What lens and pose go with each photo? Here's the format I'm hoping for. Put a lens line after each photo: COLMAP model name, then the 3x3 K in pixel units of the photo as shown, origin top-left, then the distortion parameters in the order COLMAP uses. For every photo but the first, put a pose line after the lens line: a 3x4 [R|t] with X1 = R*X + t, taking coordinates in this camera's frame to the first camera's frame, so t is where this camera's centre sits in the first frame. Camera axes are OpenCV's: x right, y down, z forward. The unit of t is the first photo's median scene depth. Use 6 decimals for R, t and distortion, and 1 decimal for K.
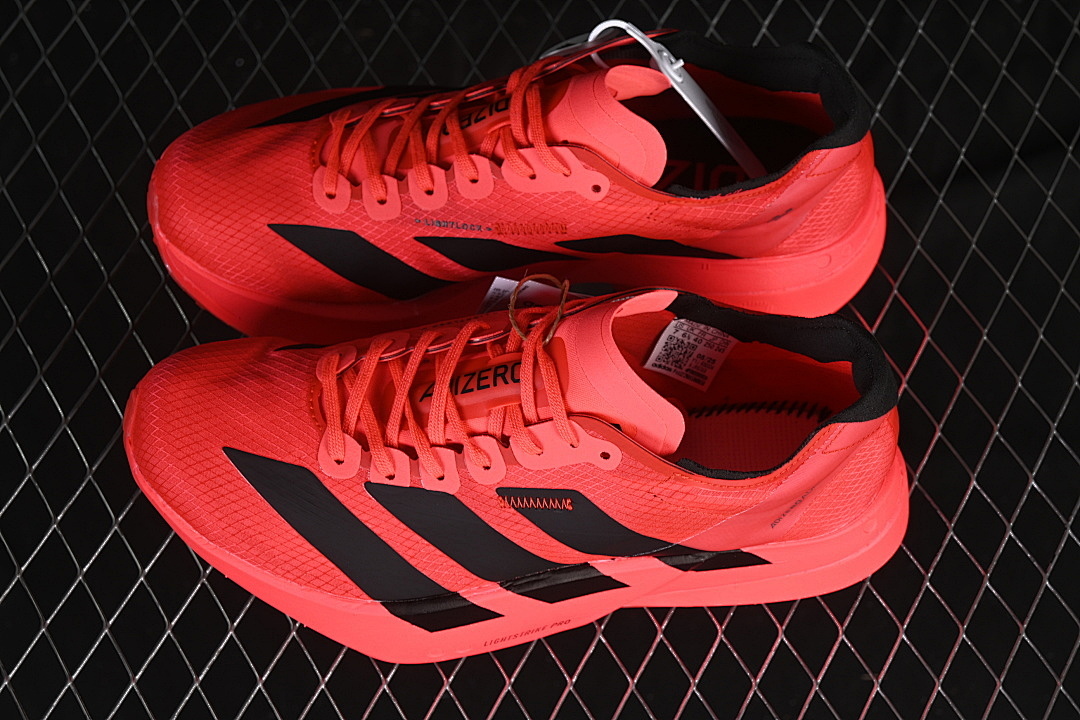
lens RADIAL K [[2405.1, 0, 539.2], [0, 2405.1, 359.8], [0, 0, 1]] dist [-0.027538, 0.000000]
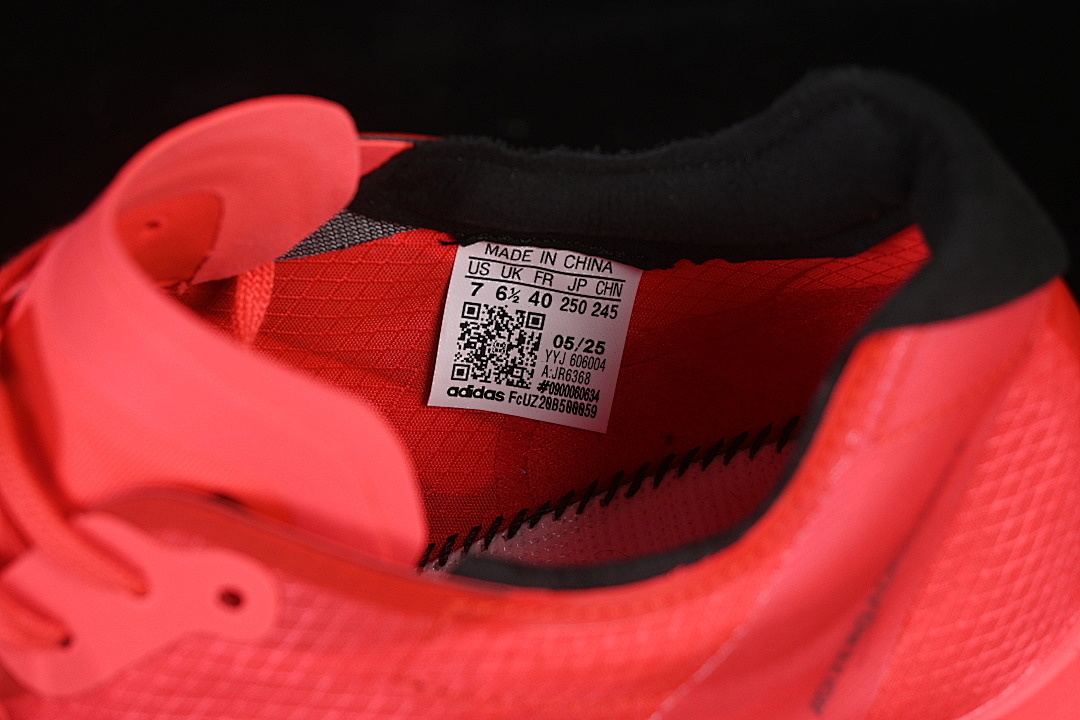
lens RADIAL K [[2405.1, 0, 541.1], [0, 2405.1, 360.4], [0, 0, 1]] dist [-0.027538, 0.000000]
pose [[0.963093, -0.248890, -0.102495, 0.103169], [0.225853, 0.954381, -0.195312, 0.076987], [0.146430, 0.164955, 0.975371, 0.622275]]
